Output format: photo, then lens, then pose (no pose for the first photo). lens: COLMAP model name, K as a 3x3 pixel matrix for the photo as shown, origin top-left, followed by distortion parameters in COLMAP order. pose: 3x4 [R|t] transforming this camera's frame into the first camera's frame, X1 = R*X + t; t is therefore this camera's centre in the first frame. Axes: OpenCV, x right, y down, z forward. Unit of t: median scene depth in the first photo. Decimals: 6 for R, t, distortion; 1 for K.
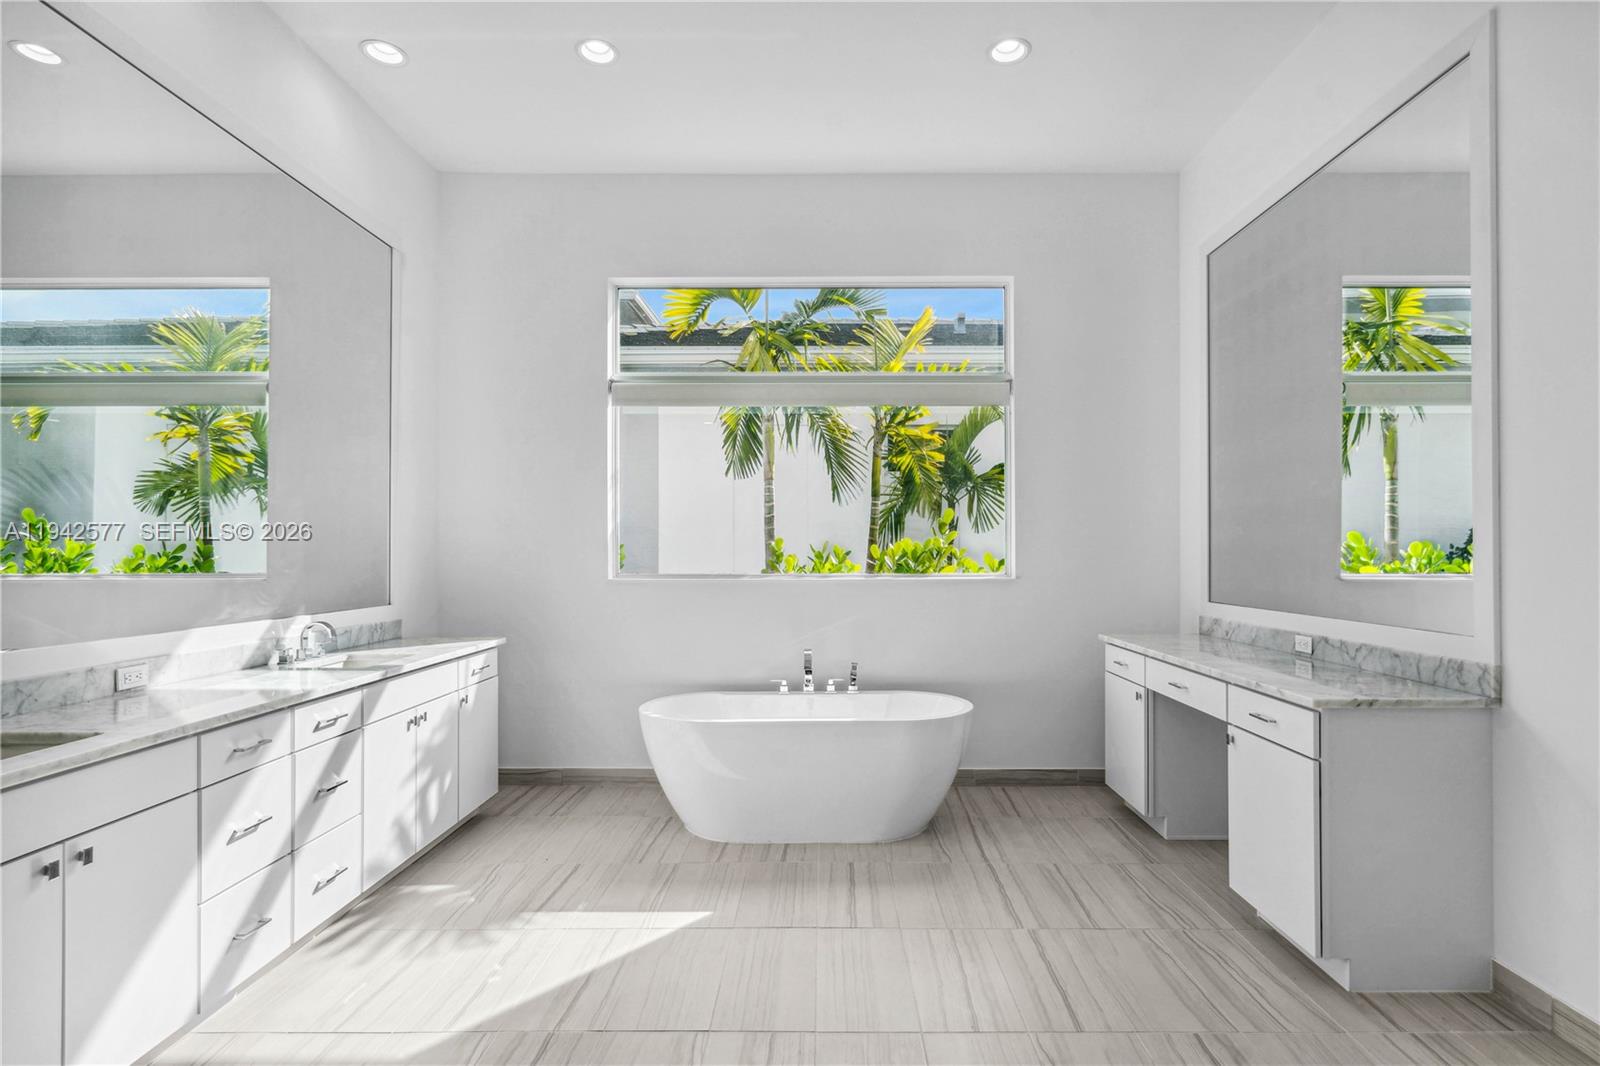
lens RADIAL K [[770.2, 0, 820.9], [0, 770.2, 542.9], [0, 0, 1]] dist [-0.002709, 0.006166]
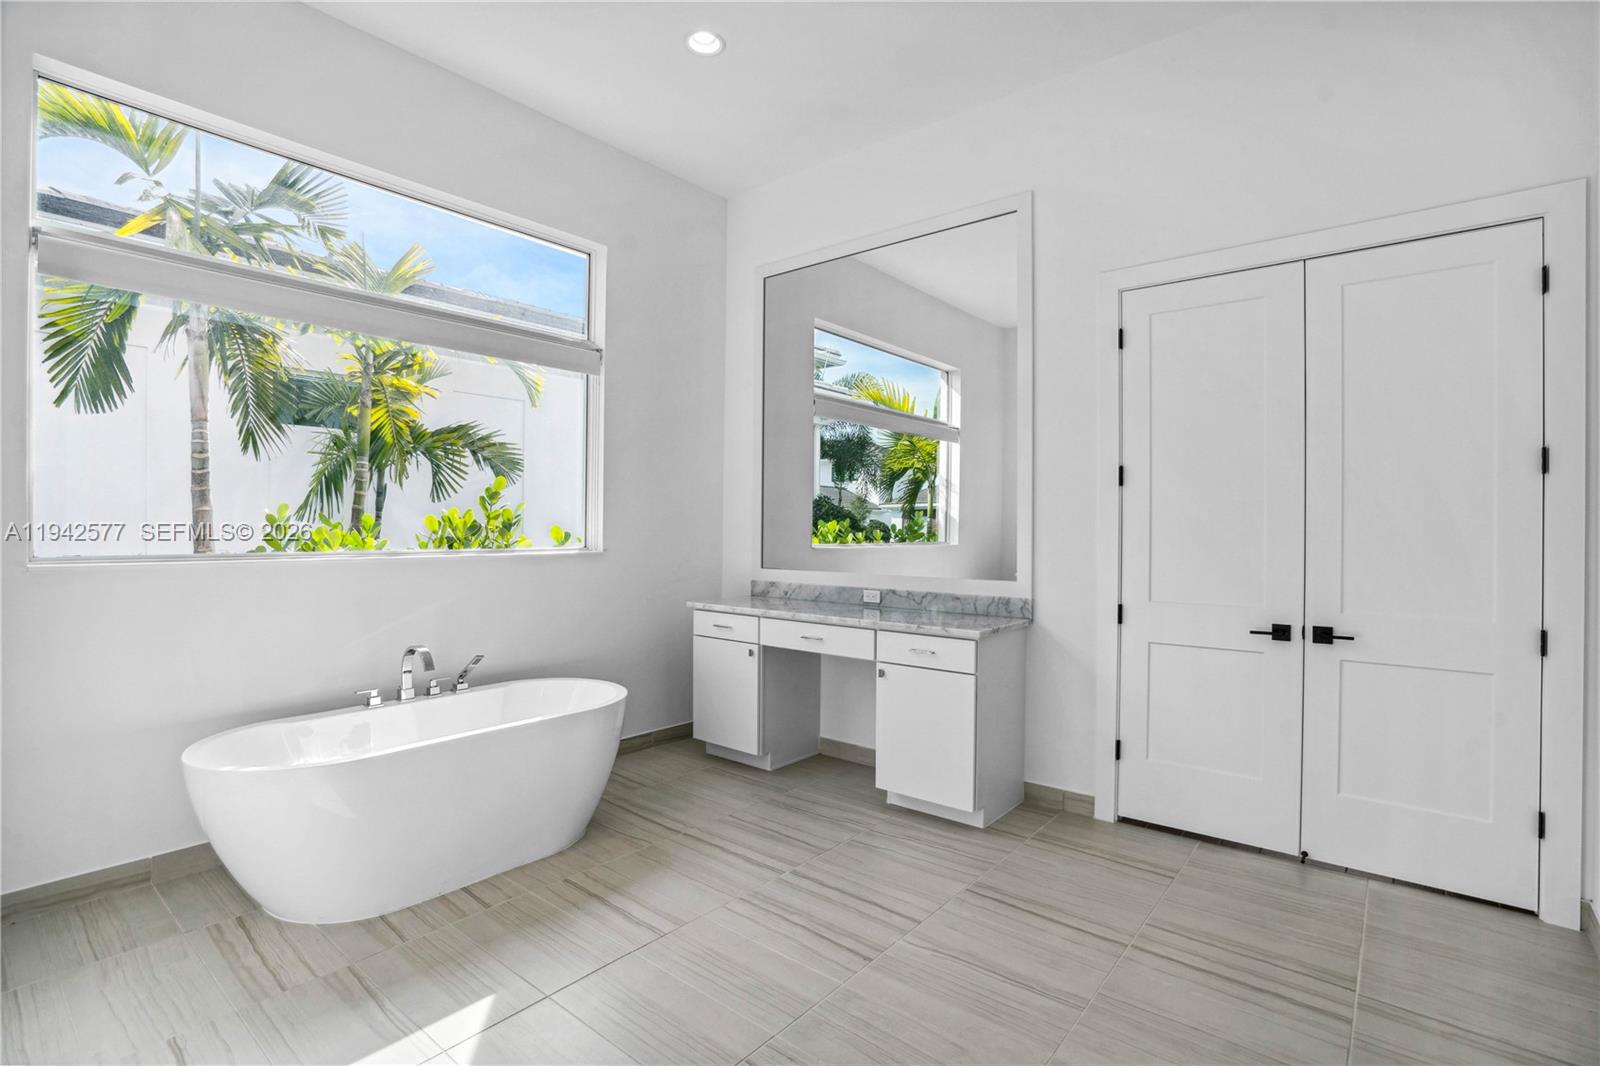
lens RADIAL K [[751.1, 0, 792.8], [0, 751.1, 528.1], [0, 0, 1]] dist [-0.034691, 0.001522]
pose [[0.640846, 0.006147, 0.767645, -0.467418], [-0.017256, 0.999831, 0.006400, 0.008082], [-0.767475, -0.017348, 0.640844, 0.284789]]
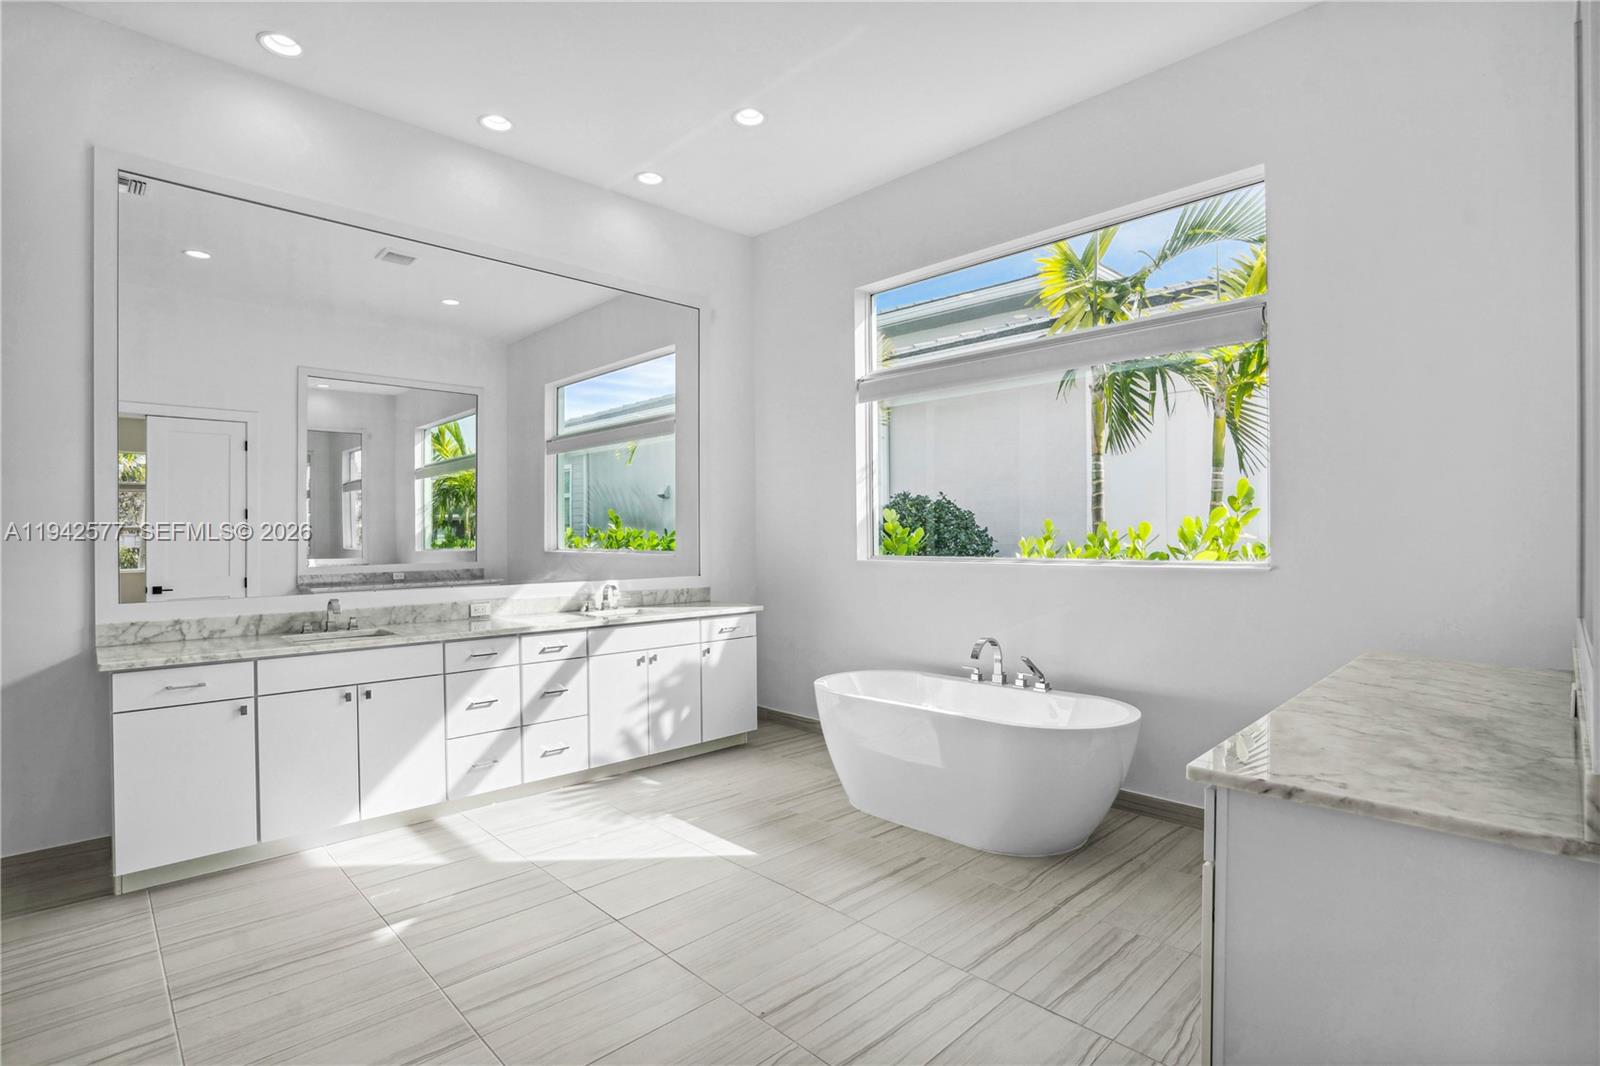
lens RADIAL K [[752.0, 0, 807.4], [0, 752.0, 542.6], [0, 0, 1]] dist [-0.042394, 0.000170]
pose [[0.708820, 0.001891, -0.705387, 0.622340], [0.013082, 0.999789, 0.015826, 0.005412], [0.705268, -0.020446, 0.708645, 0.259307]]
